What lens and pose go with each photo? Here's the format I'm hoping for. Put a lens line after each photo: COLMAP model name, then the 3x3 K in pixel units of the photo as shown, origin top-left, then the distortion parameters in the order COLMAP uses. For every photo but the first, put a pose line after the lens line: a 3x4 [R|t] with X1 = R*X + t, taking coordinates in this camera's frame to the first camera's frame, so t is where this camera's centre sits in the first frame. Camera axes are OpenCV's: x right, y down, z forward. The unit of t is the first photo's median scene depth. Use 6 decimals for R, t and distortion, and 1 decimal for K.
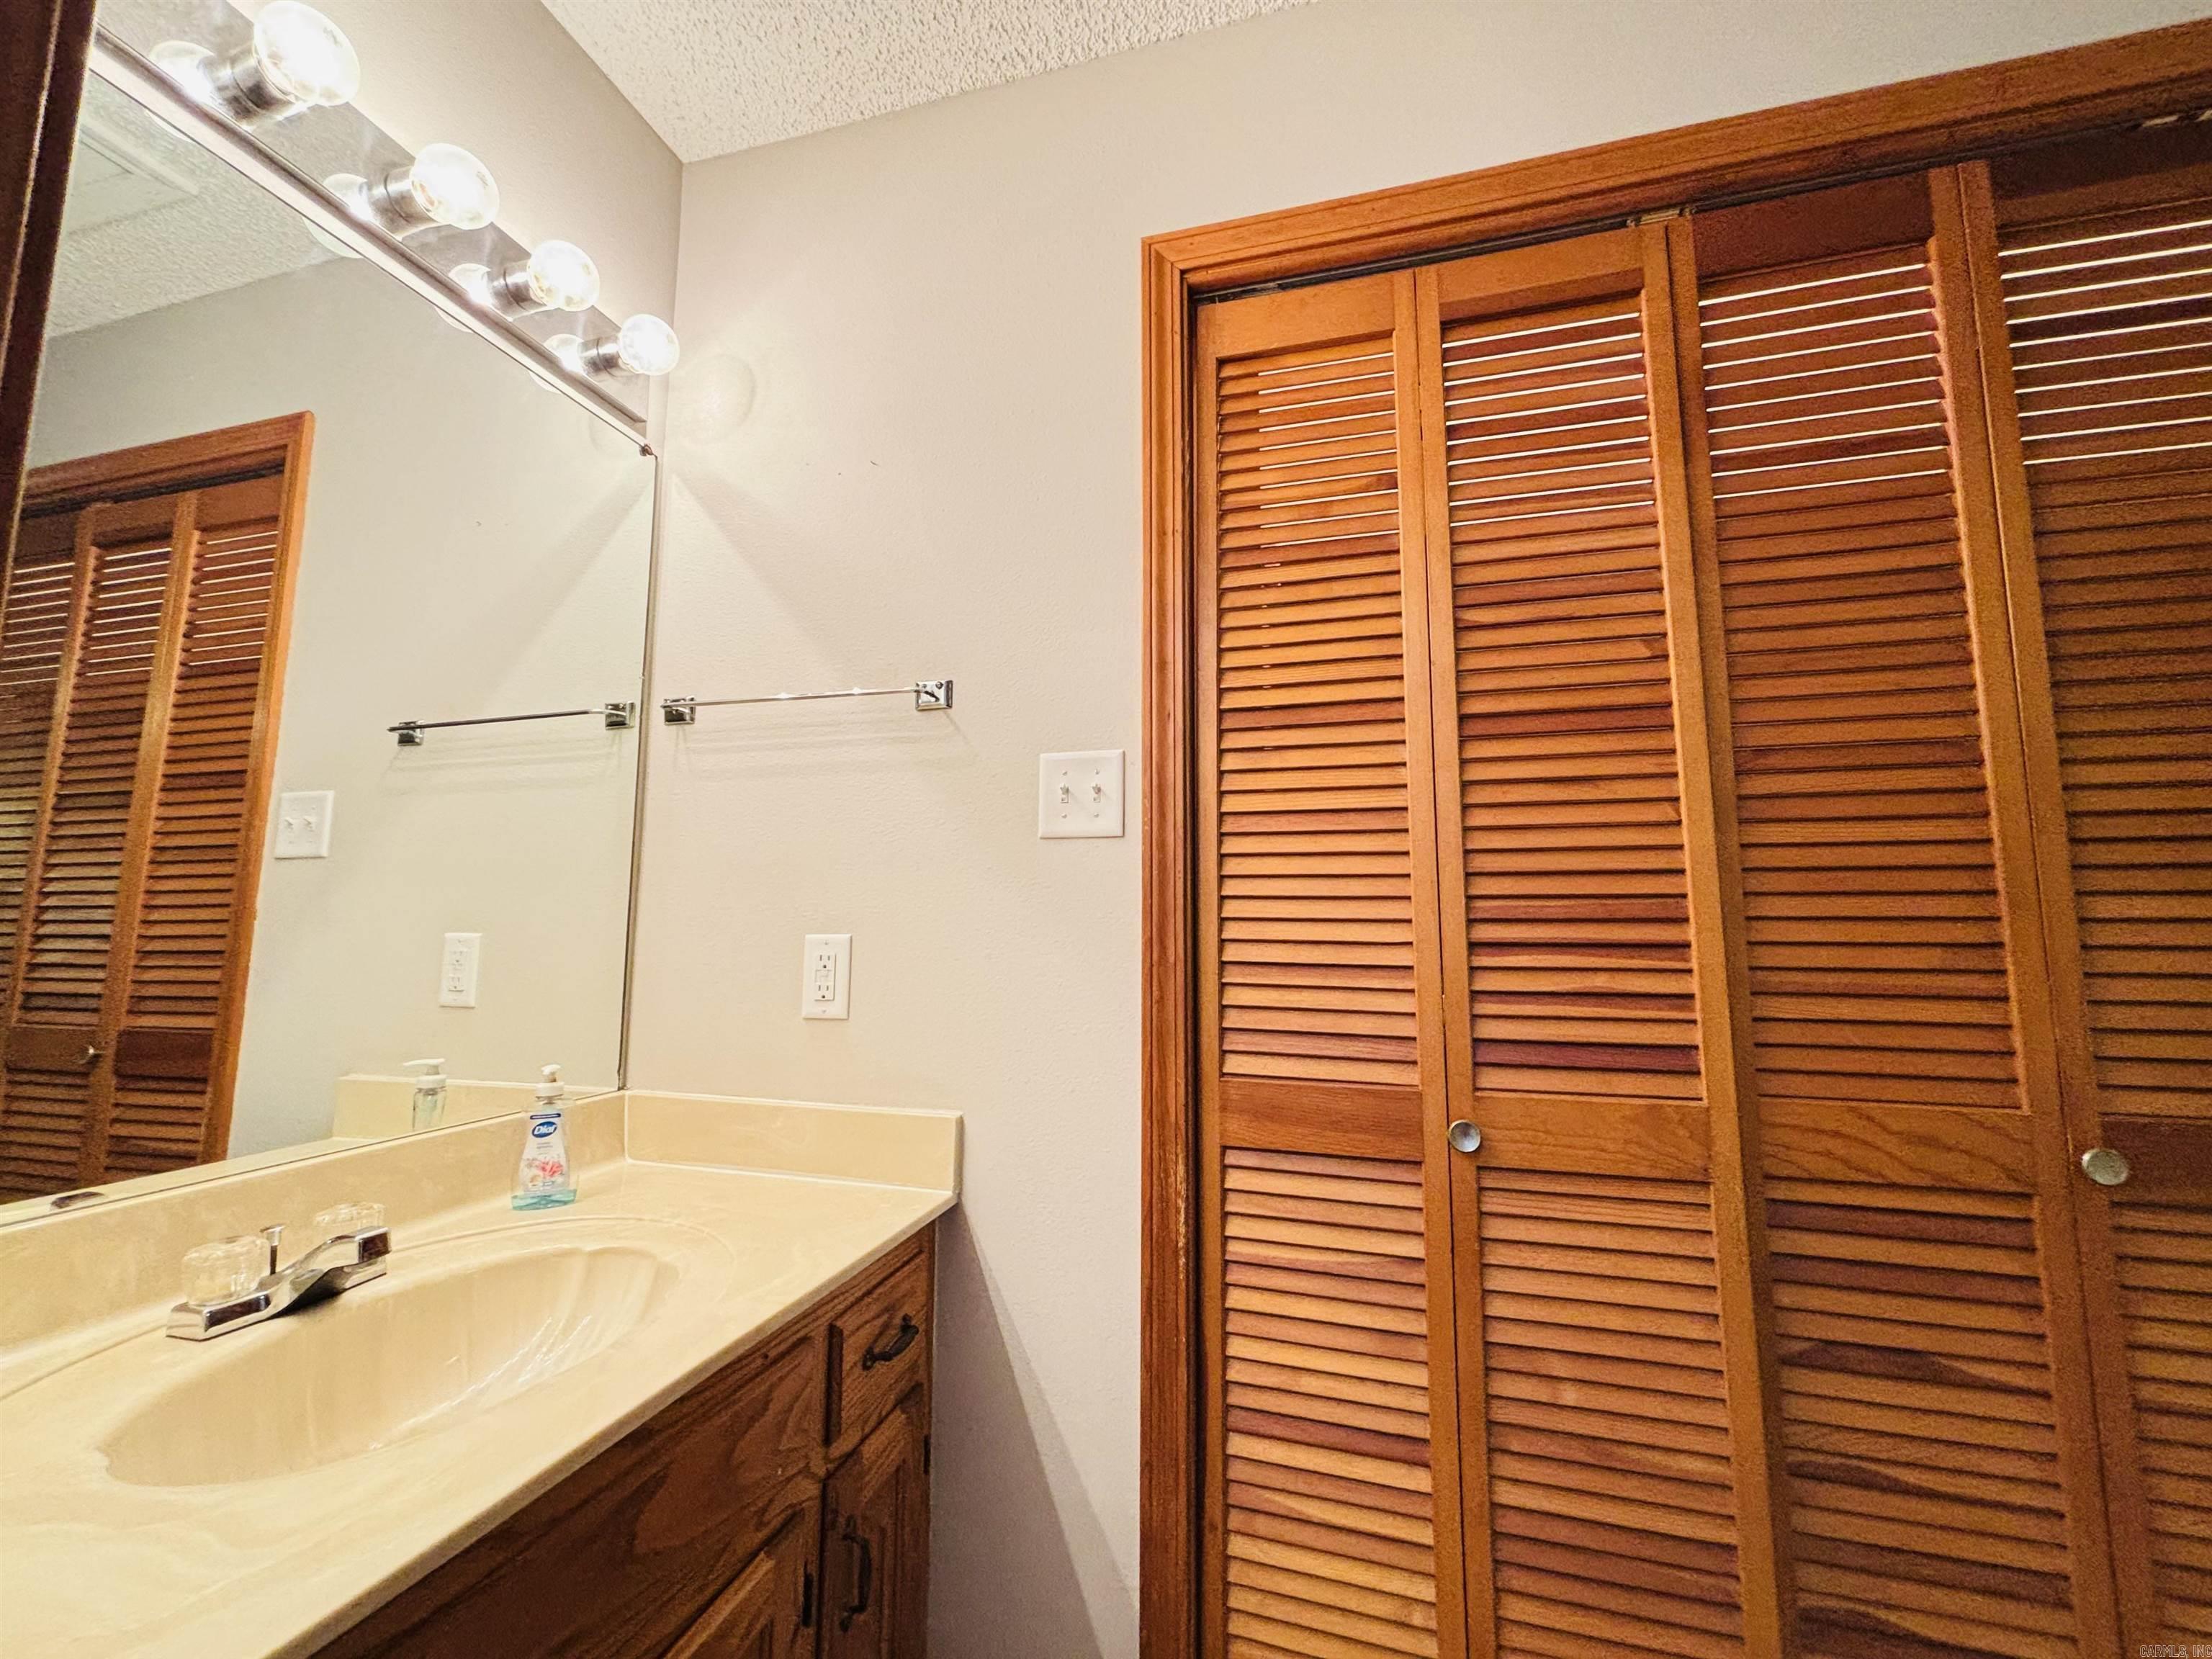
lens RADIAL K [[897.5, 0, 1107.3], [0, 897.5, 811.5], [0, 0, 1]] dist [-0.000294, -0.000677]
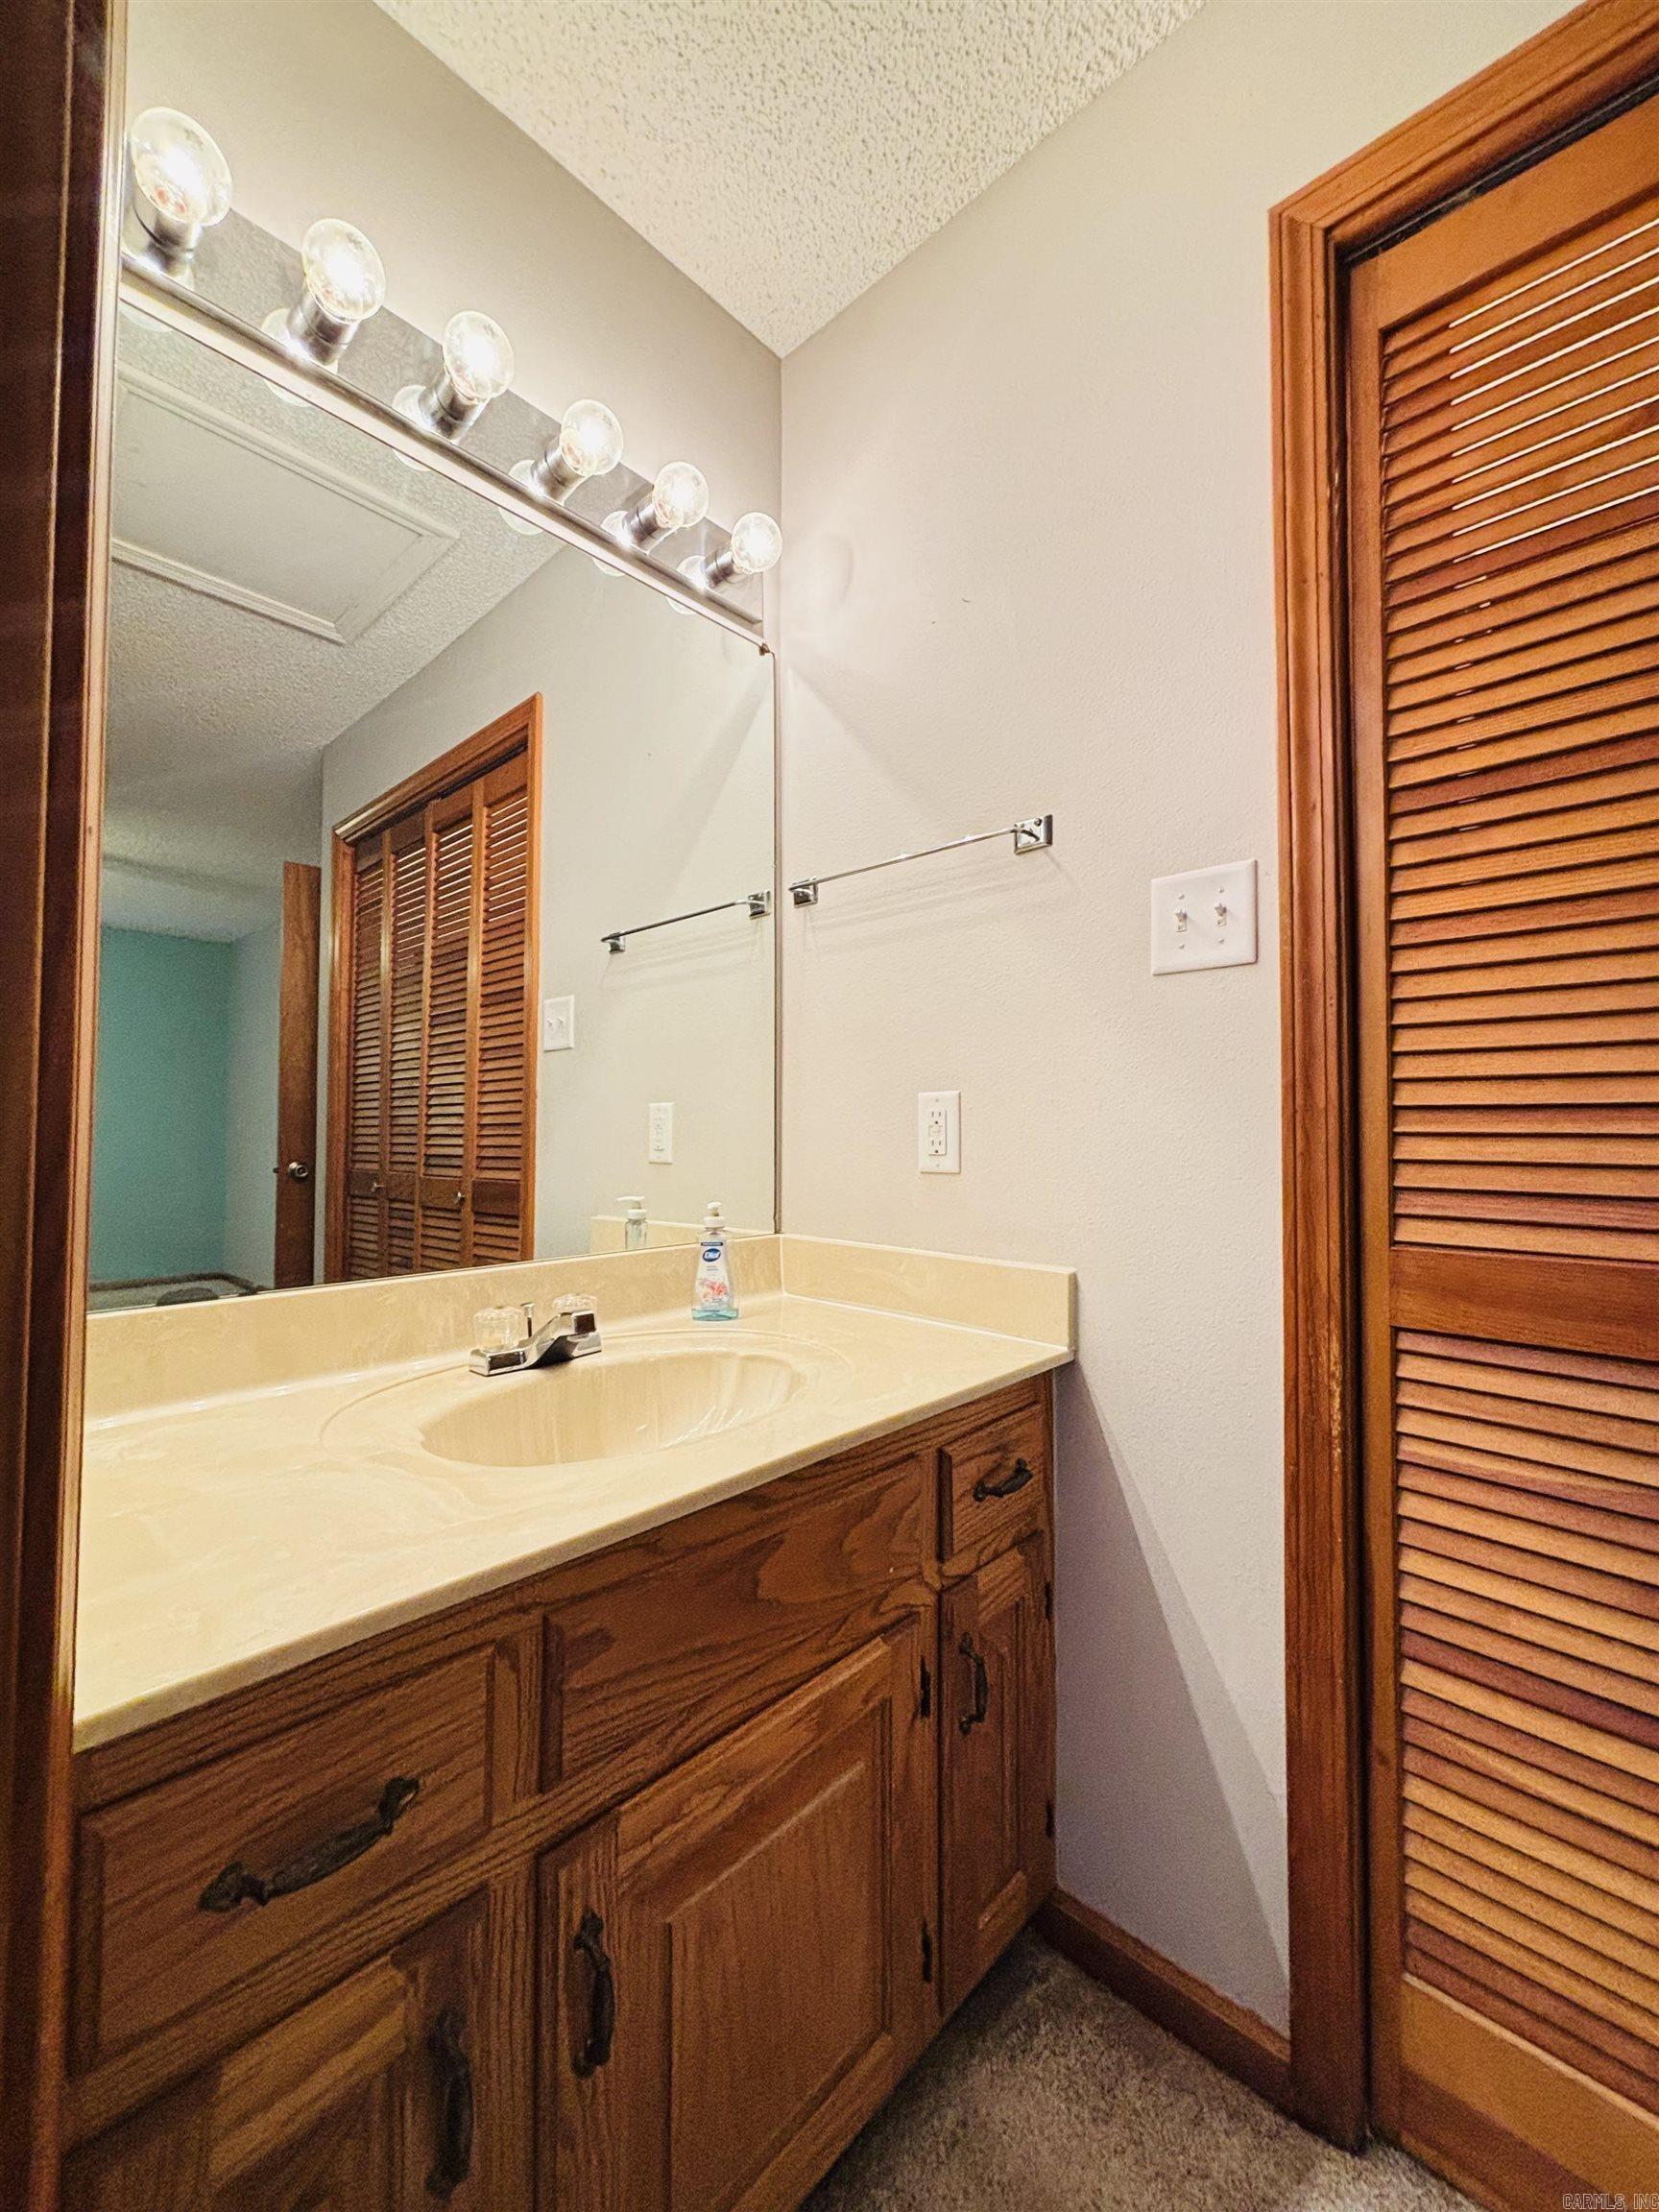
lens RADIAL K [[897.5, 0, 830.4], [0, 897.5, 1096.3], [0, 0, 1]] dist [-0.000294, -0.000677]
pose [[0.886278, -0.018770, -0.462773, 0.051480], [0.057956, 0.995819, 0.070604, 0.069855], [0.459513, -0.089396, 0.883661, 0.054820]]
